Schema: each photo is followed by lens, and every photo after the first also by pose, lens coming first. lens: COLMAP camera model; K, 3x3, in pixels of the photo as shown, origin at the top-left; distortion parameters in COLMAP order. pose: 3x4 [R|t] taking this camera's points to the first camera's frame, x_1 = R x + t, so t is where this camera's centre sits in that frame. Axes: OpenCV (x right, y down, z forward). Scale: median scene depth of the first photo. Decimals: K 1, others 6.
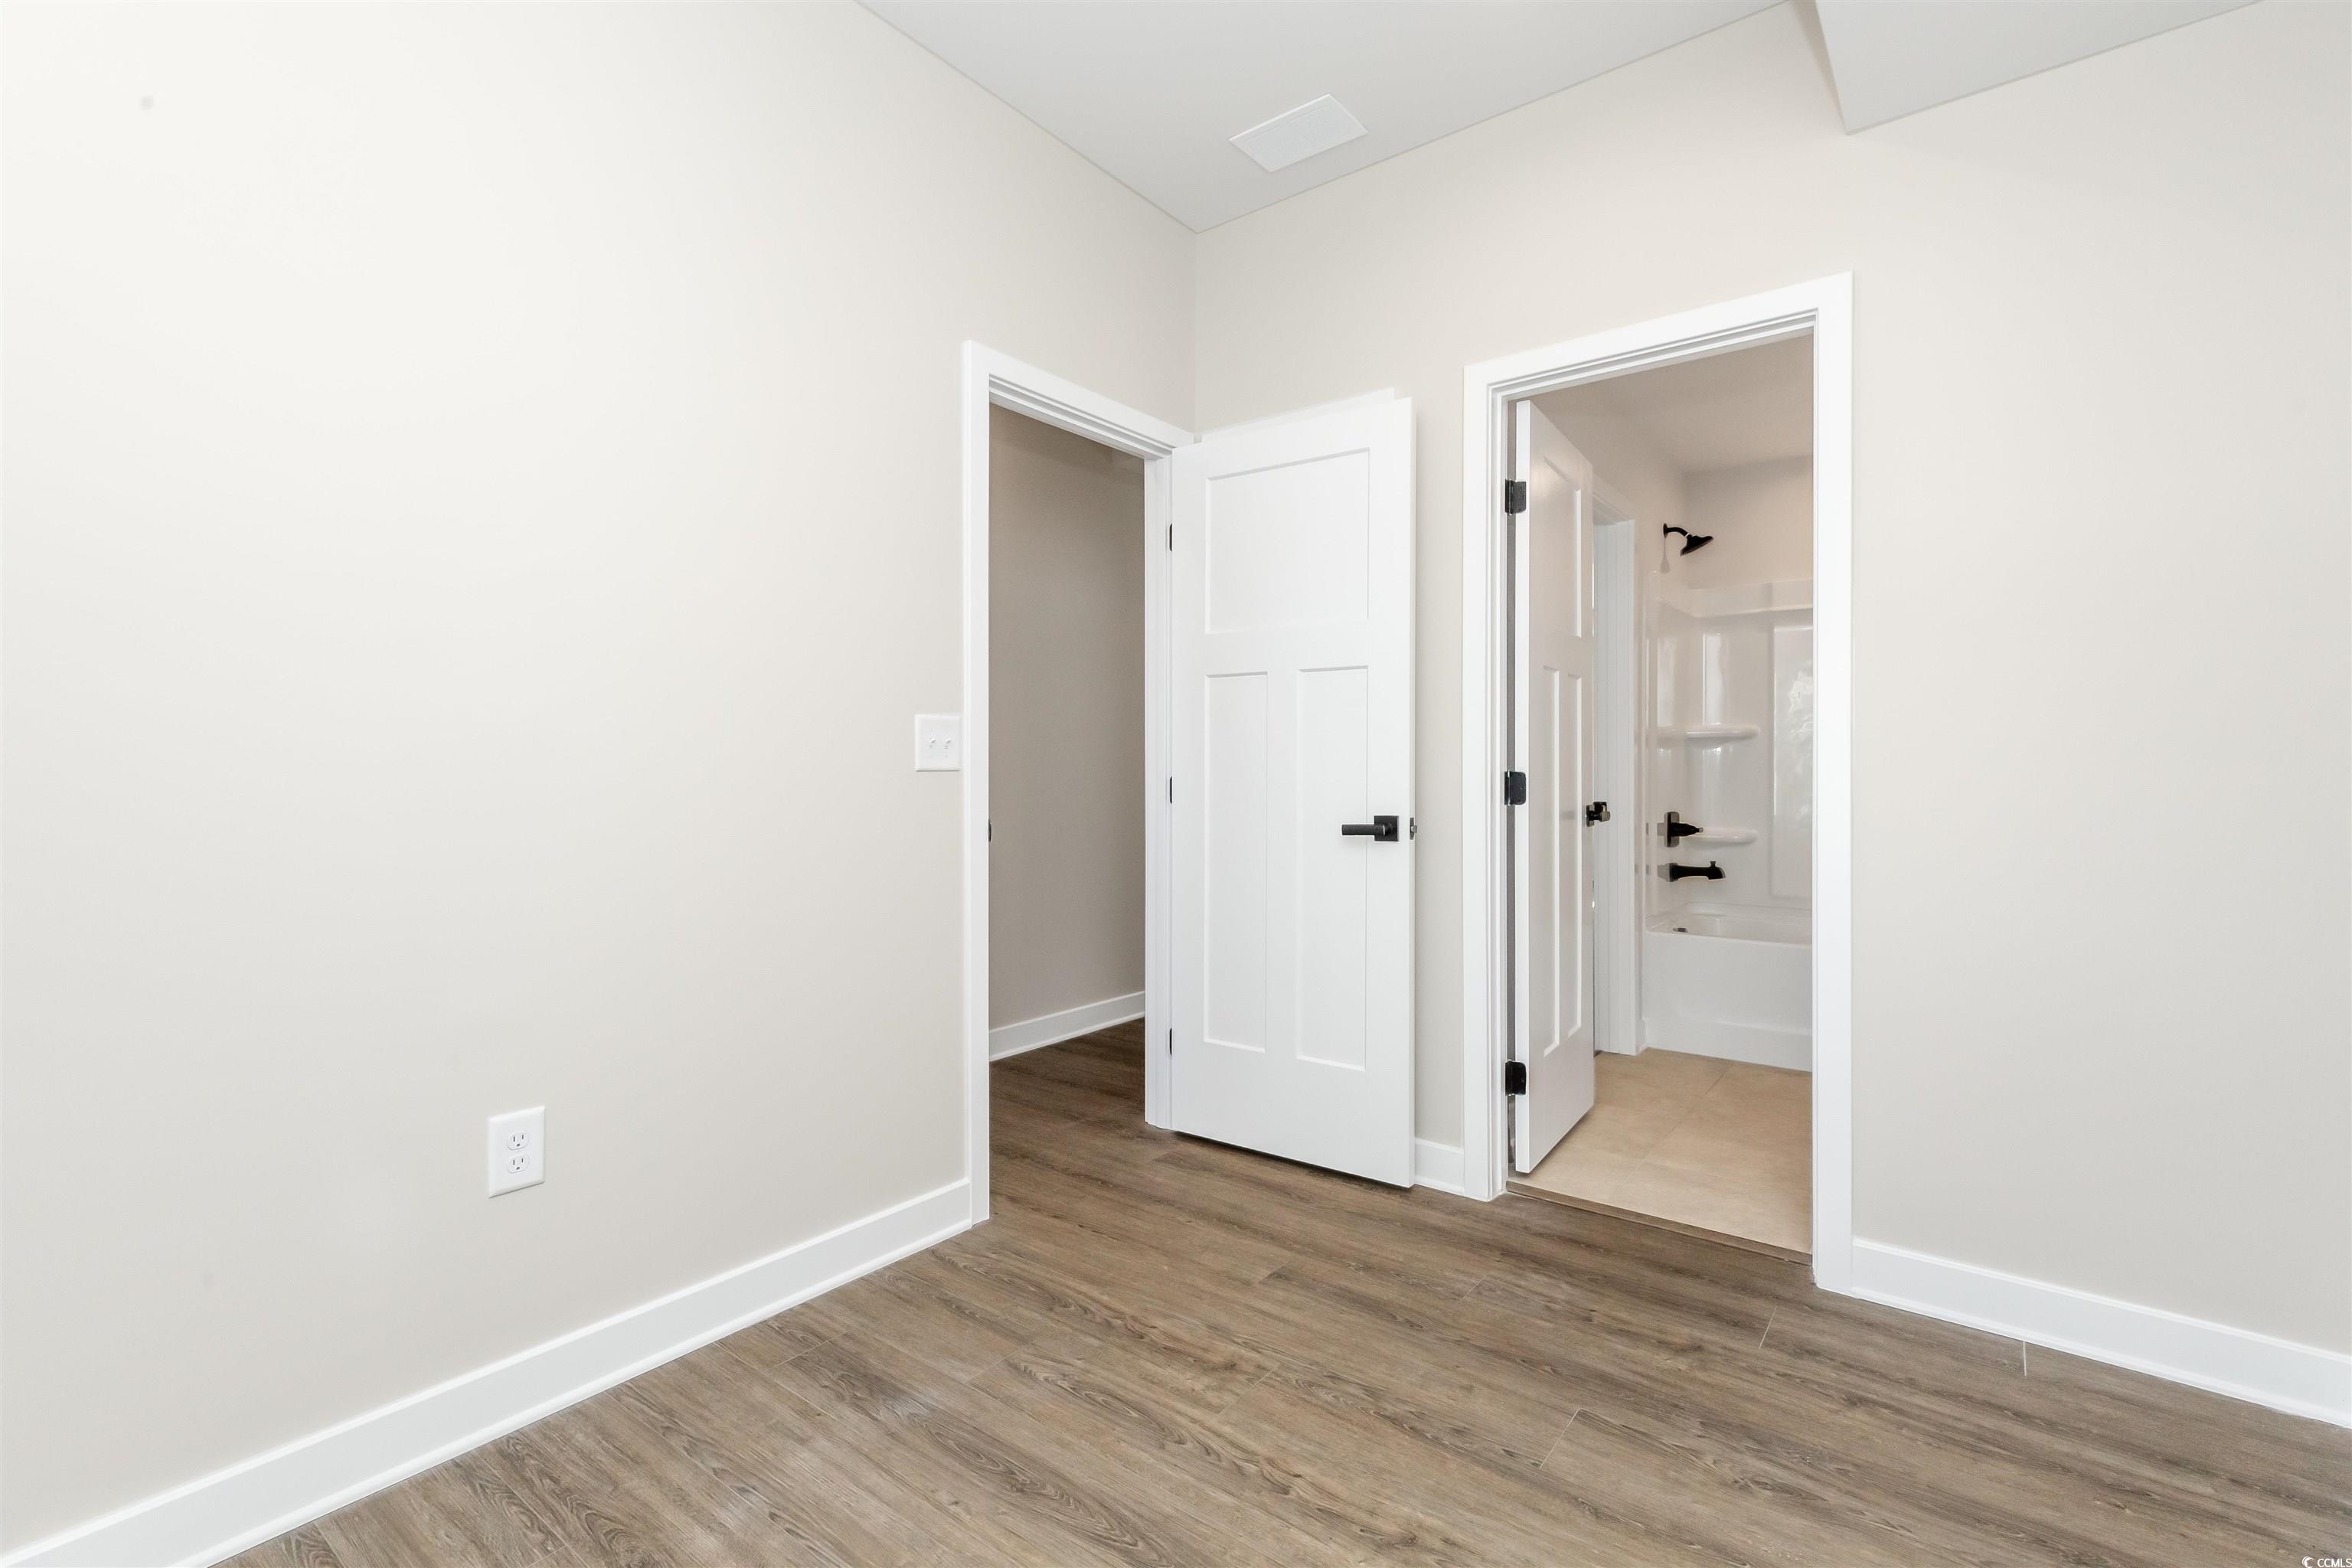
lens RADIAL K [[1066.5, 0, 1179.2], [0, 1066.5, 778.3], [0, 0, 1]] dist [0.002595, 0.001088]
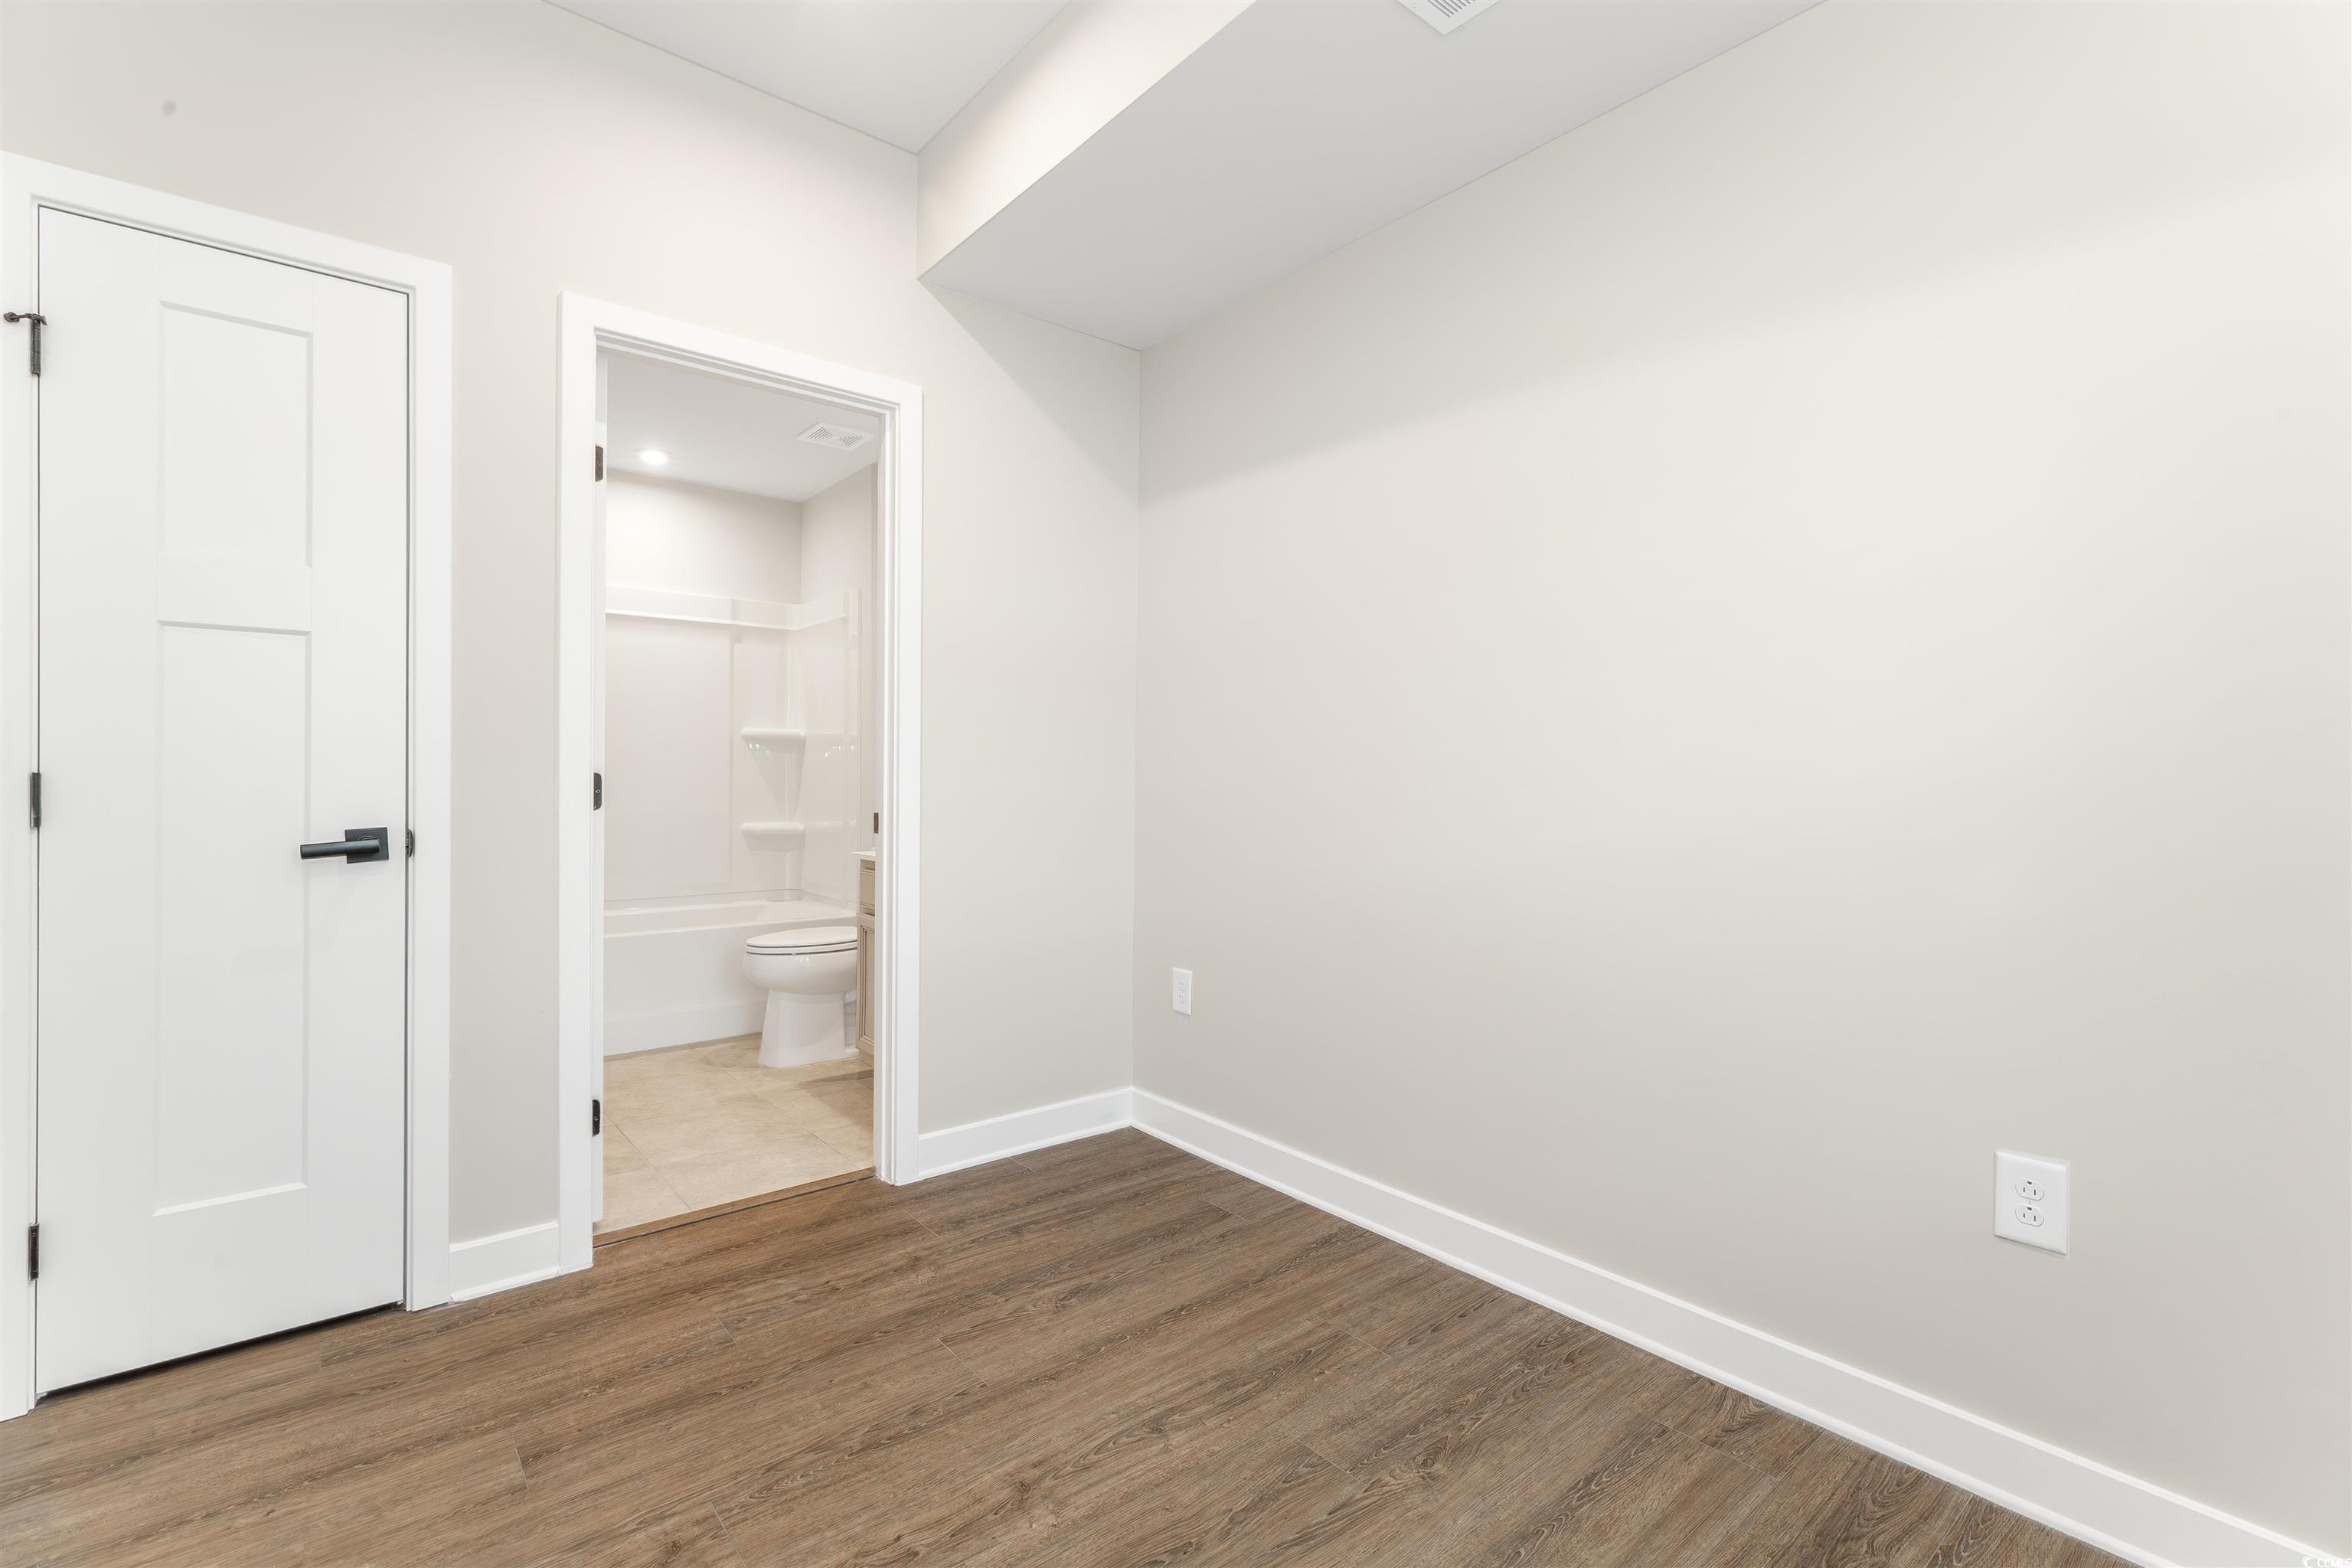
lens RADIAL K [[1066.5, 0, 1179.2], [0, 1066.5, 778.3], [0, 0, 1]] dist [0.002595, 0.001088]
pose [[0.202931, -0.005687, 0.979177, -0.615512], [-0.002326, 0.999978, 0.006290, -0.006893], [-0.979190, -0.003554, 0.202913, 0.482518]]
